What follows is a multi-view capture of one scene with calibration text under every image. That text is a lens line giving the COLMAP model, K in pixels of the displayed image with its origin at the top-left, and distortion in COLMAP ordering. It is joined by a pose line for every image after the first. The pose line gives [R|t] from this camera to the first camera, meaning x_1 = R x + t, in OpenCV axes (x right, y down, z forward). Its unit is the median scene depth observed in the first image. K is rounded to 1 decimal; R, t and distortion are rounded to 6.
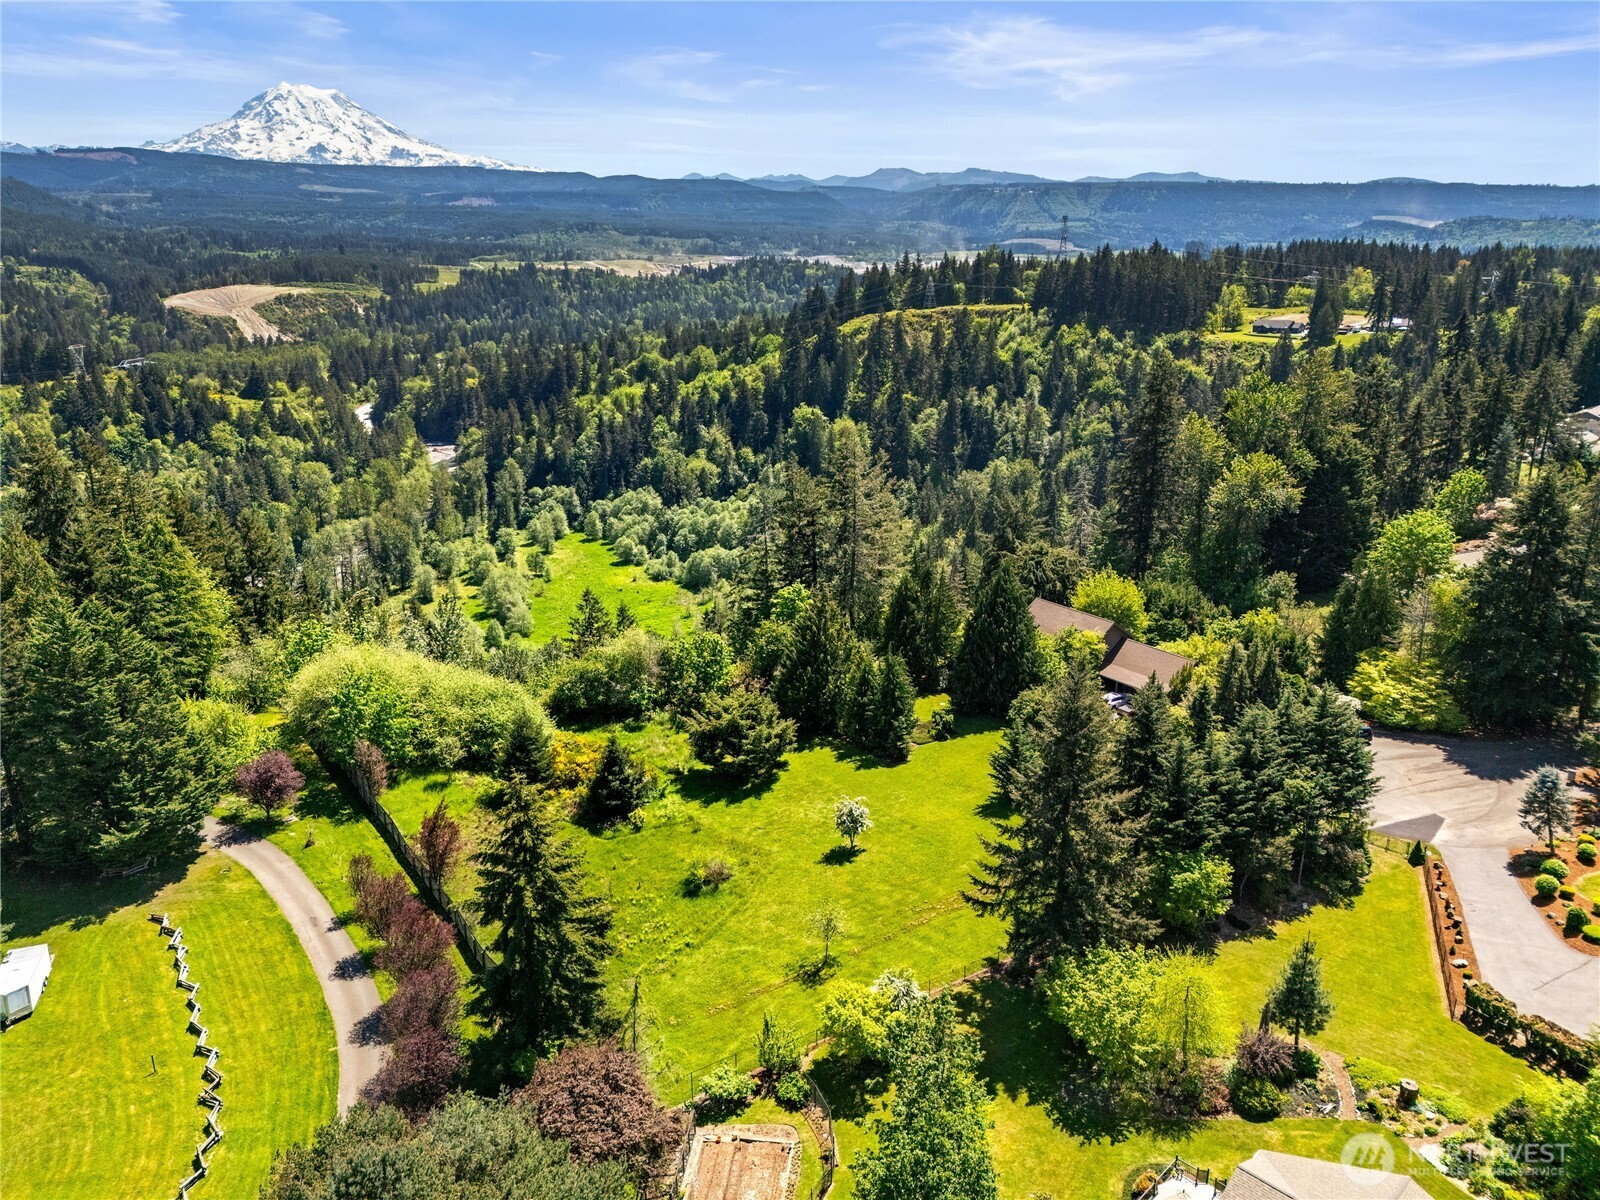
lens RADIAL K [[1177.3, 0, 829.5], [0, 1177.3, 580.3], [0, 0, 1]] dist [0.084912, -0.076433]
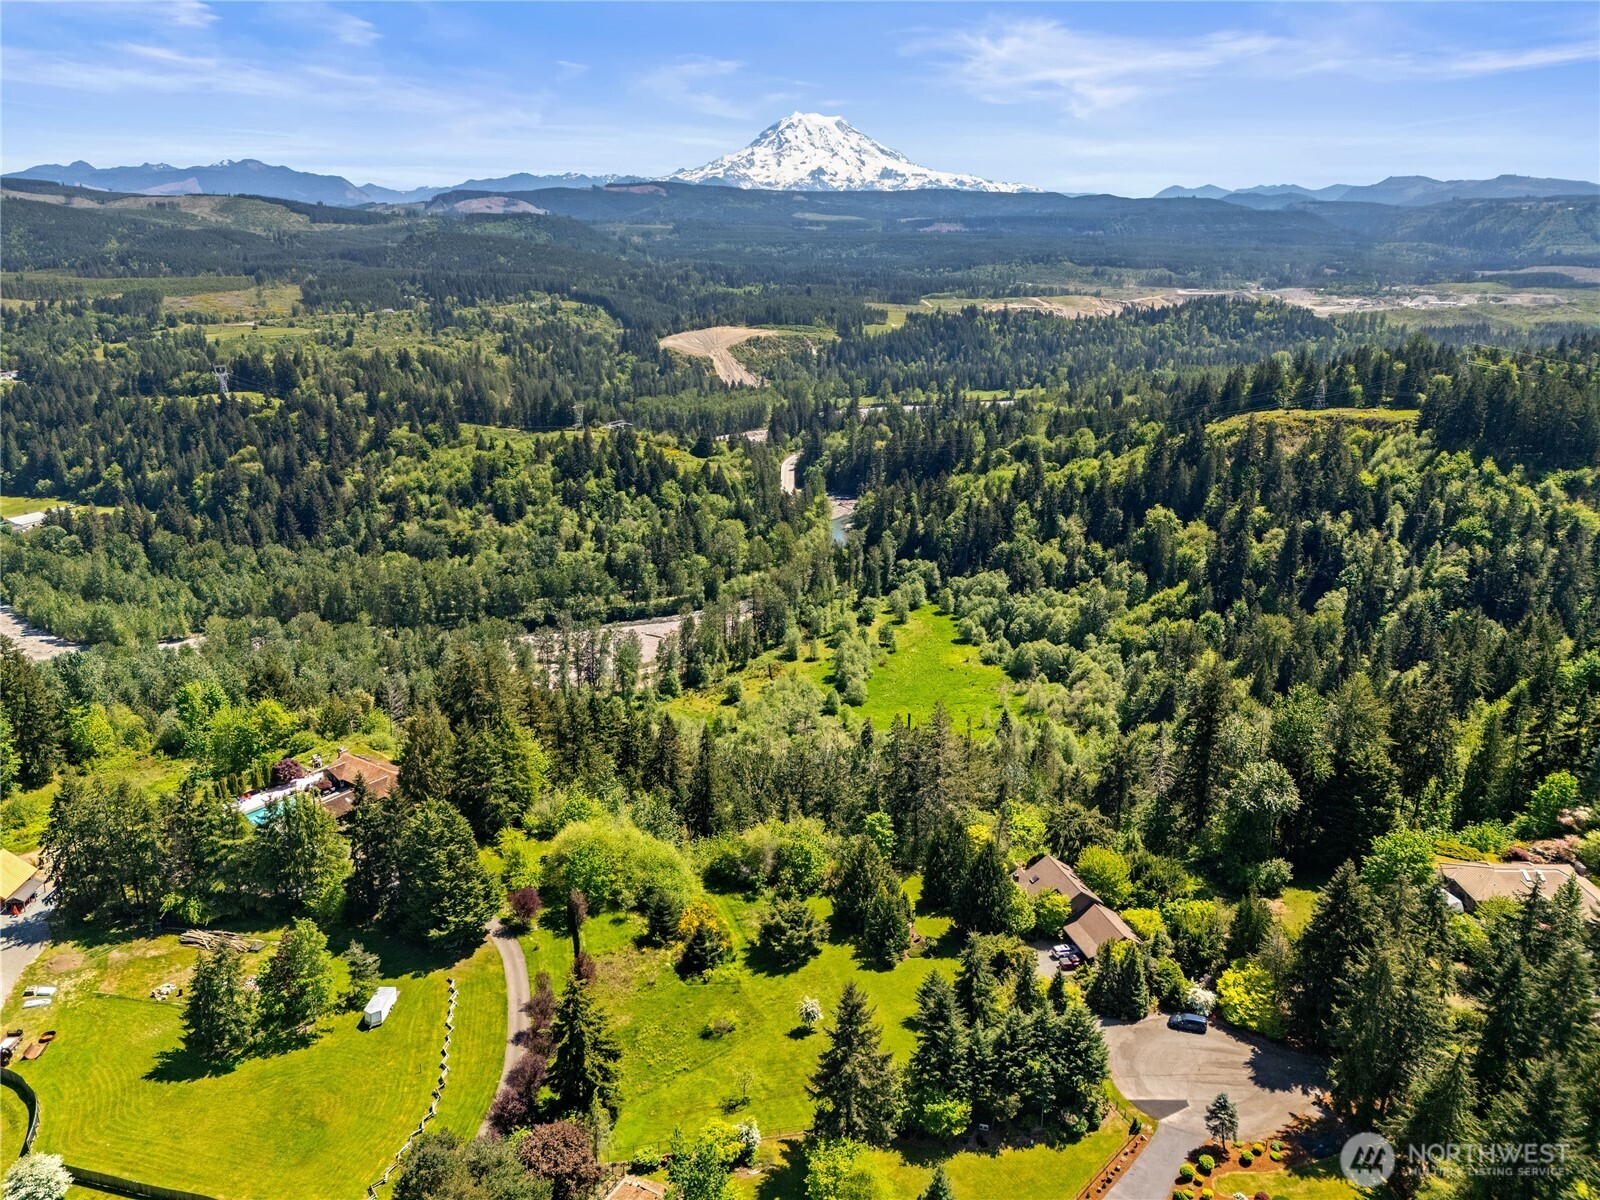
lens RADIAL K [[1177.3, 0, 835.1], [0, 1177.3, 609.4], [0, 0, 1]] dist [0.084912, -0.076433]
pose [[0.932610, 0.118186, -0.340985, 0.082532], [-0.114610, 0.992936, 0.030692, -0.060925], [0.342204, 0.010457, 0.939567, -0.080312]]
